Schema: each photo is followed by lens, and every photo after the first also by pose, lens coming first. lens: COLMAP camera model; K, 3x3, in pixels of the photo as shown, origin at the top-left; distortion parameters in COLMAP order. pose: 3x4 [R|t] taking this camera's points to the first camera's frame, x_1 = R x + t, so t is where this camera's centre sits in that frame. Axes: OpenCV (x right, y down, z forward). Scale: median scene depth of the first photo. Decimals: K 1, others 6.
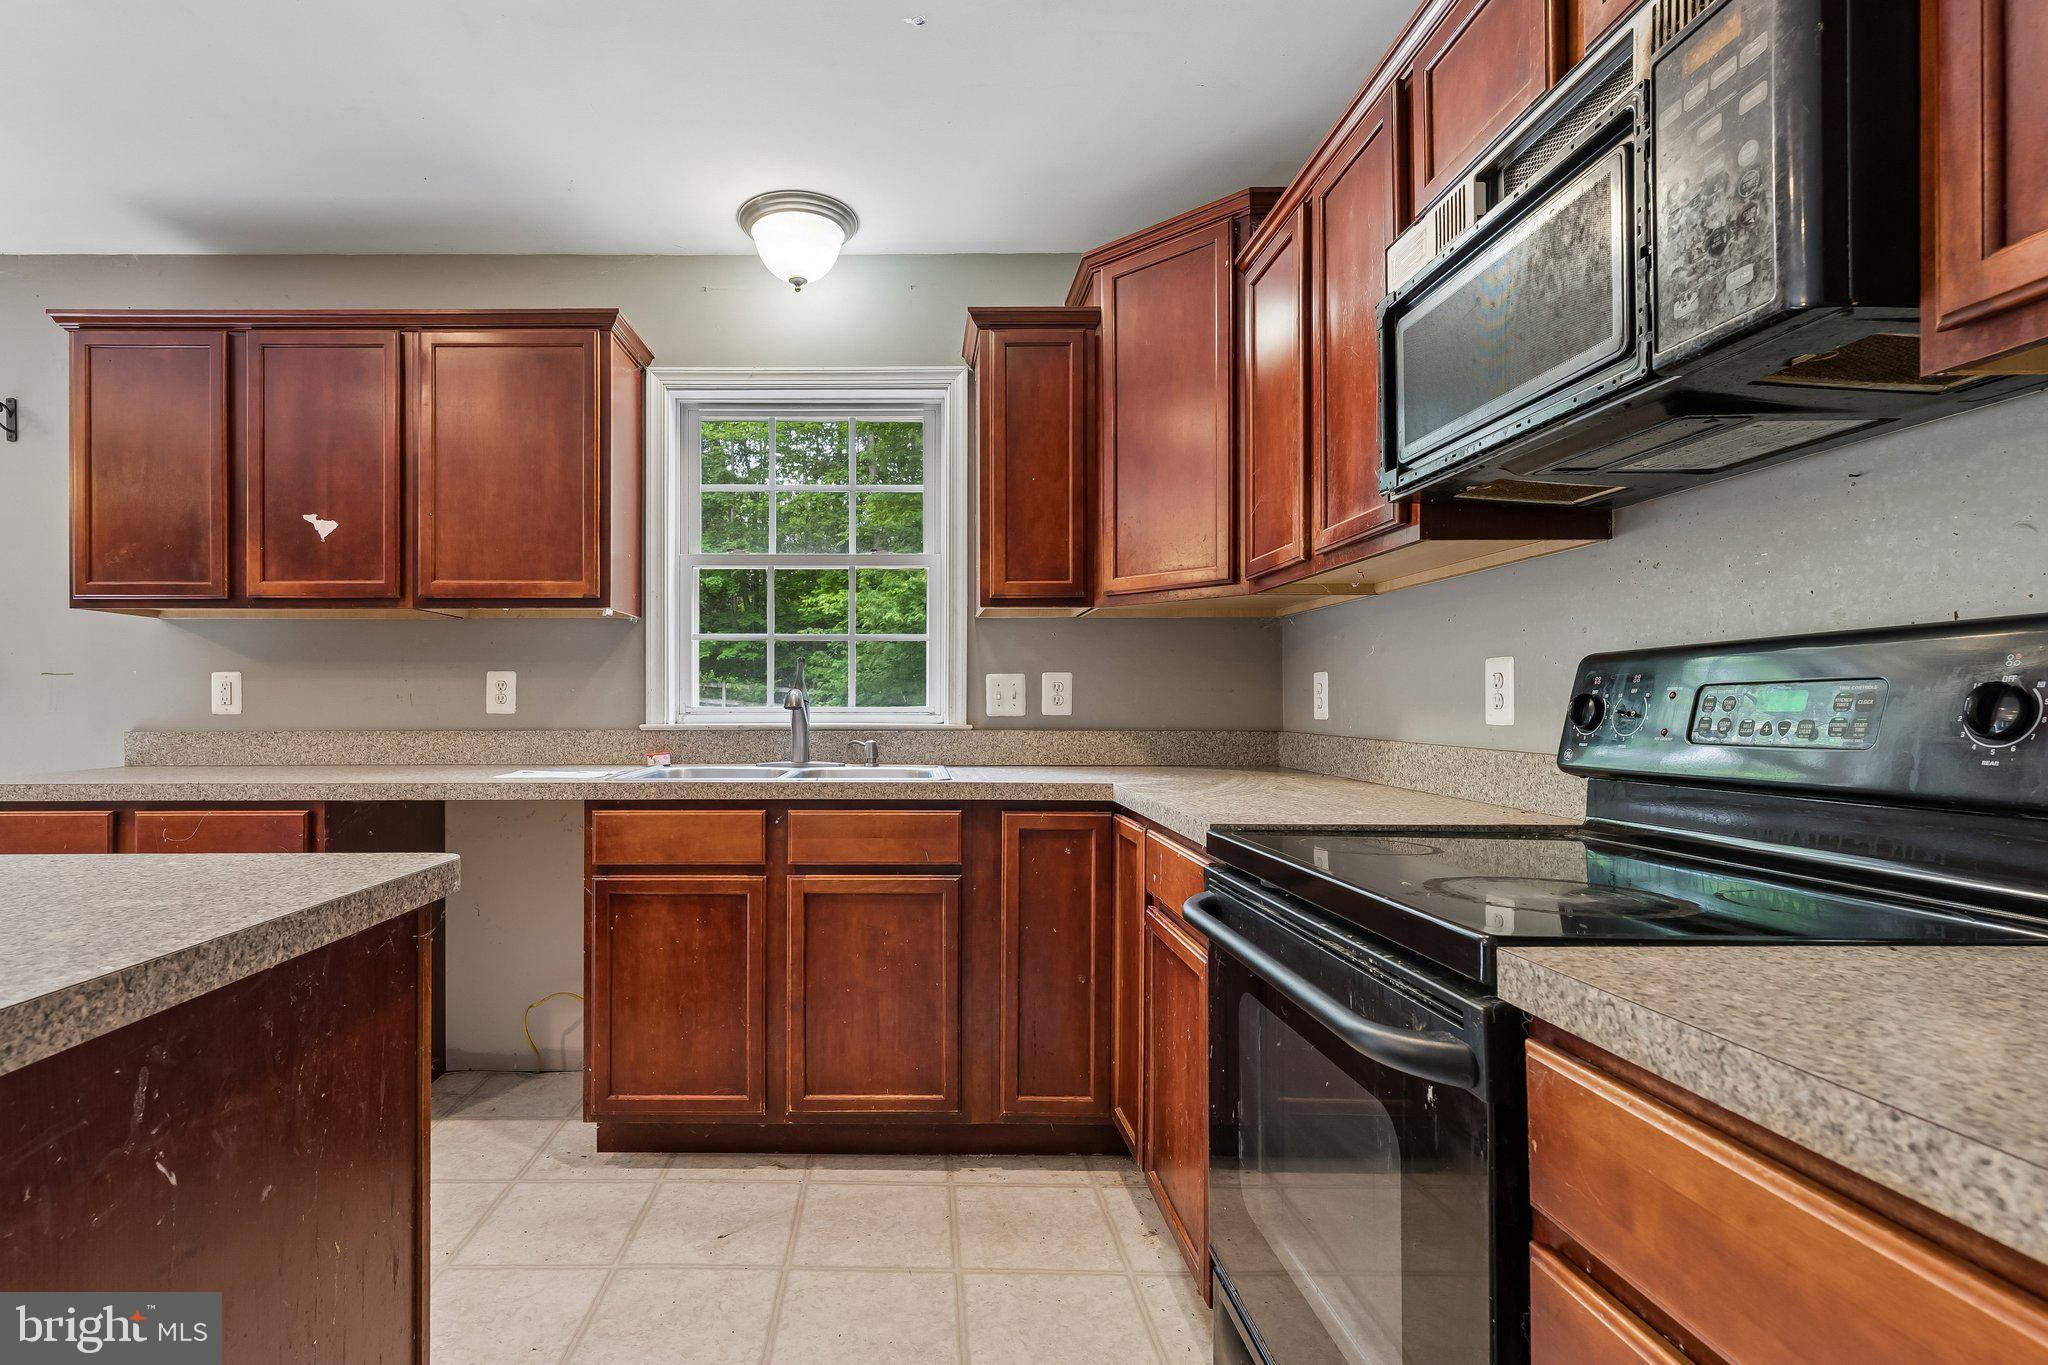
lens RADIAL K [[986.5, 0, 914.2], [0, 986.5, 702.0], [0, 0, 1]] dist [0.009938, -0.002107]
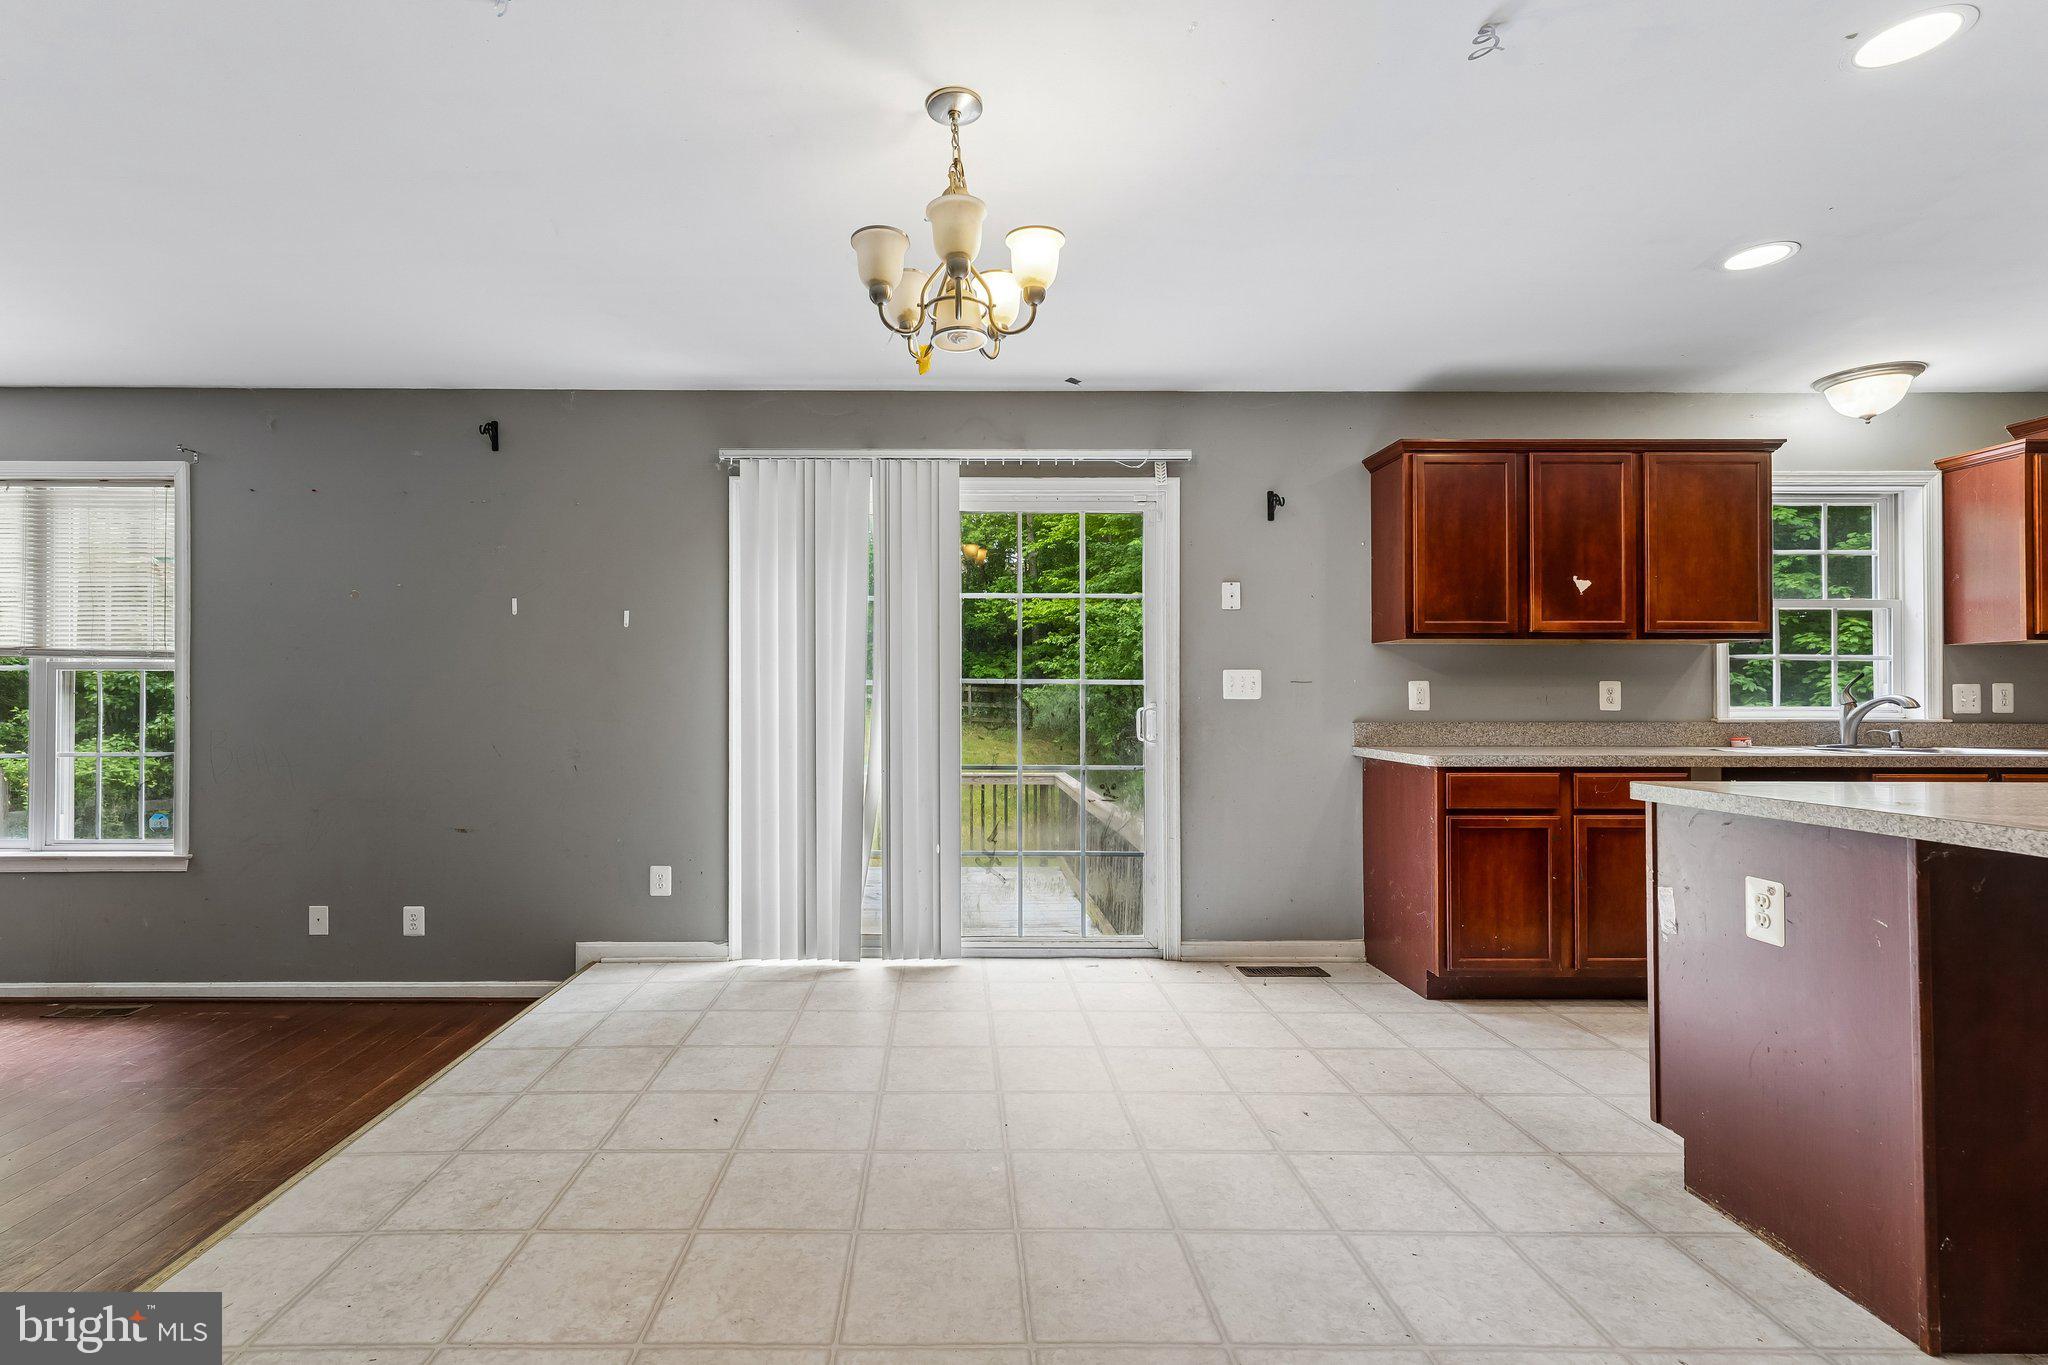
lens RADIAL K [[907.8, 0, 946.7], [0, 907.8, 690.0], [0, 0, 1]] dist [0.007673, 0.000548]
pose [[0.999935, 0.002971, 0.011015, -1.574906], [-0.002846, 0.999931, -0.011366, -0.000229], [-0.011048, 0.011334, 0.999875, -0.360381]]
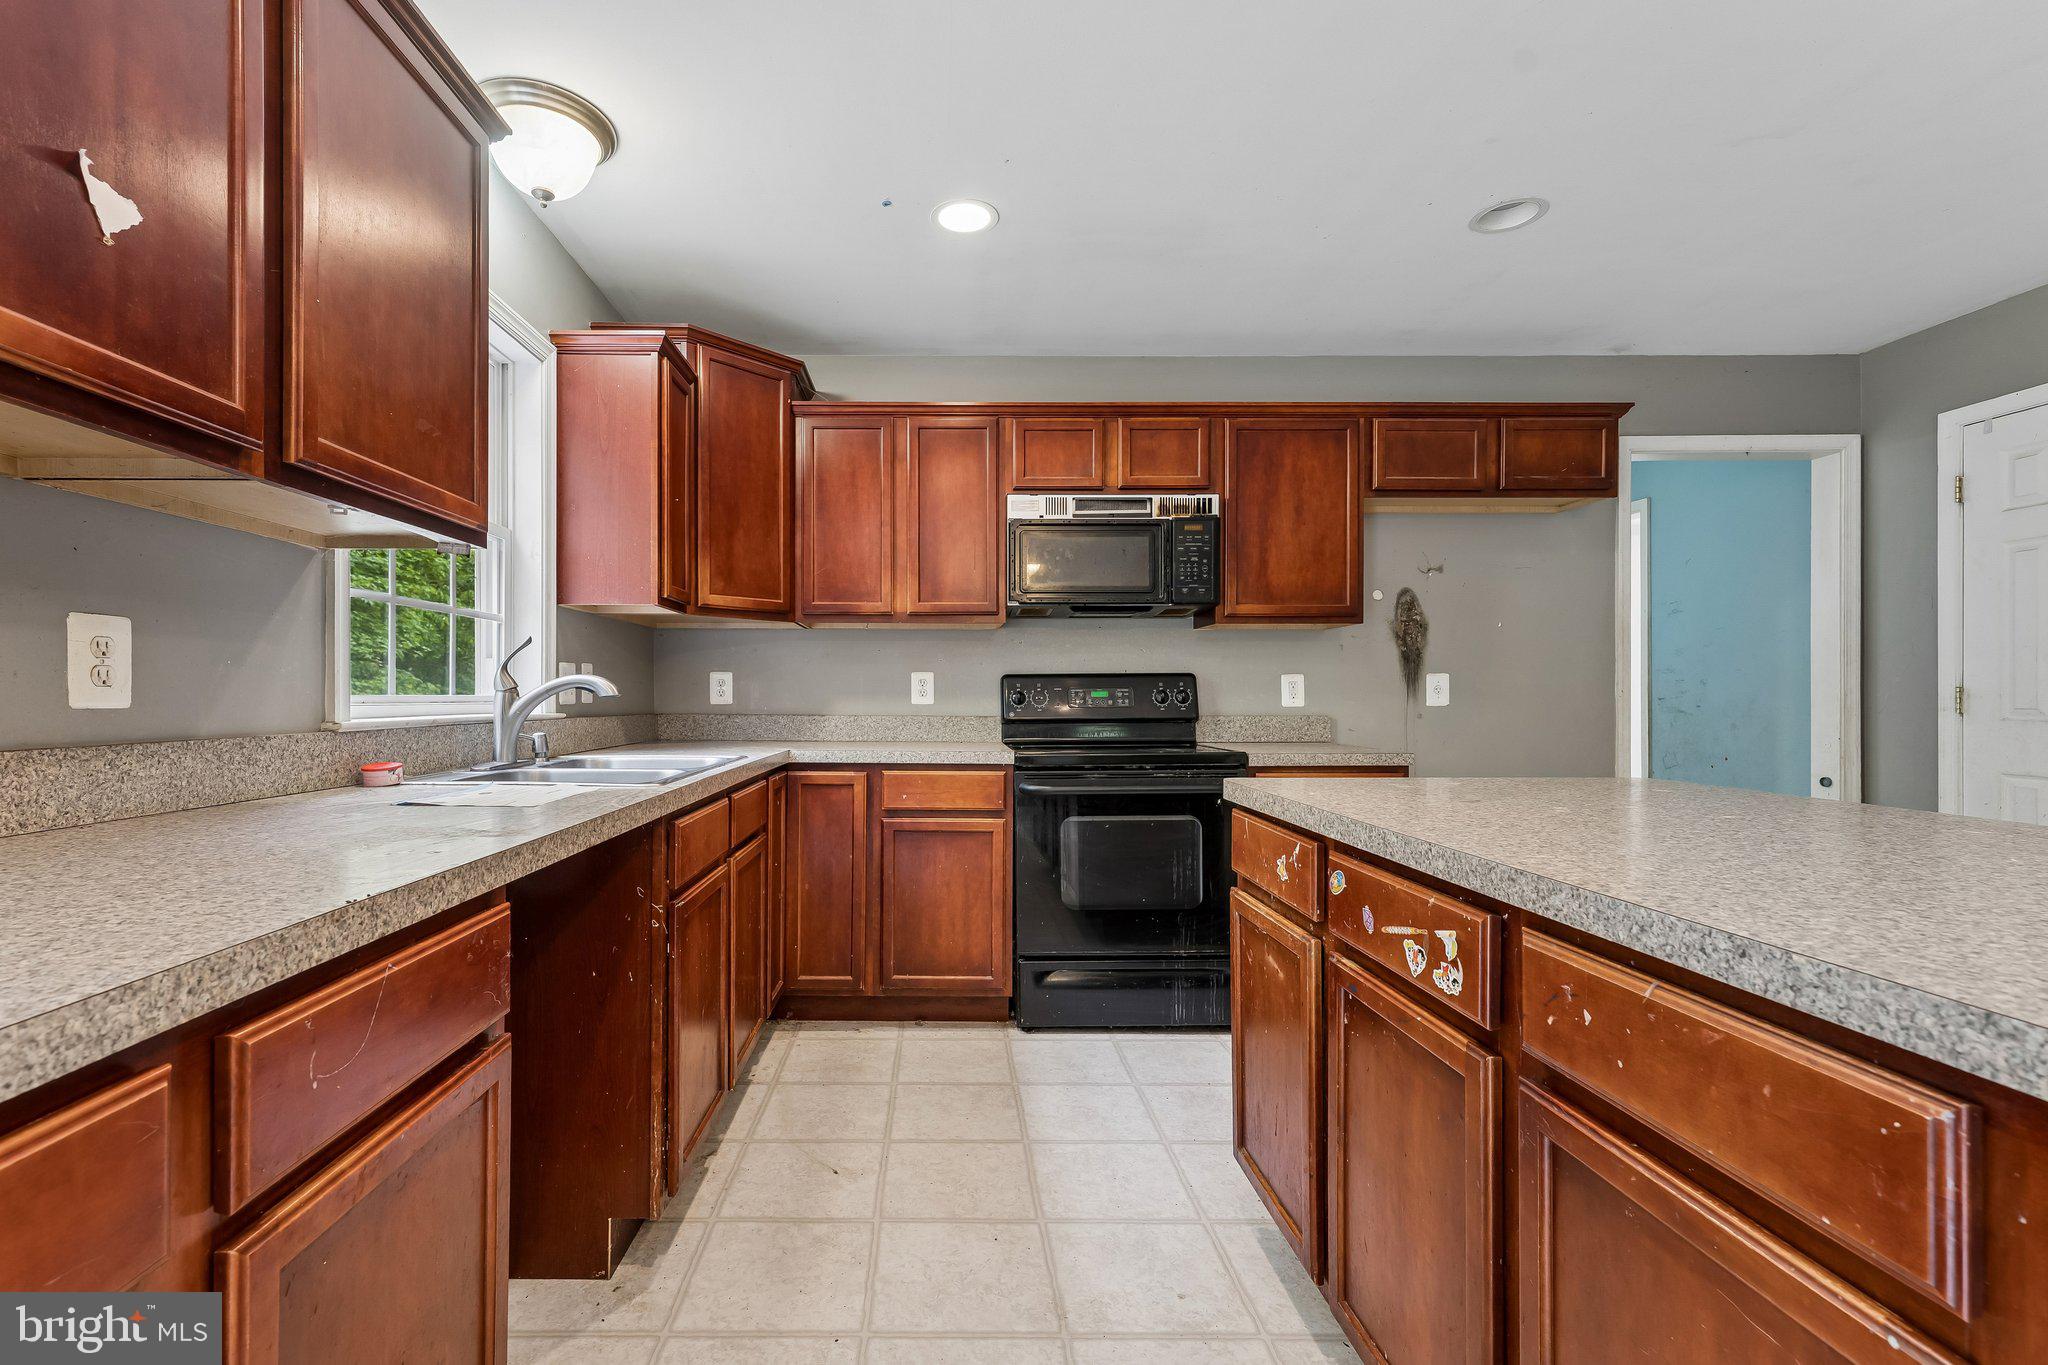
lens RADIAL K [[907.8, 0, 944.3], [0, 907.8, 690.6], [0, 0, 1]] dist [0.007673, 0.000548]
pose [[-0.017352, 0.006474, 0.999828, -0.947772], [-0.004814, 0.999967, -0.006558, 0.004972], [-0.999838, -0.004927, -0.017320, 0.697606]]
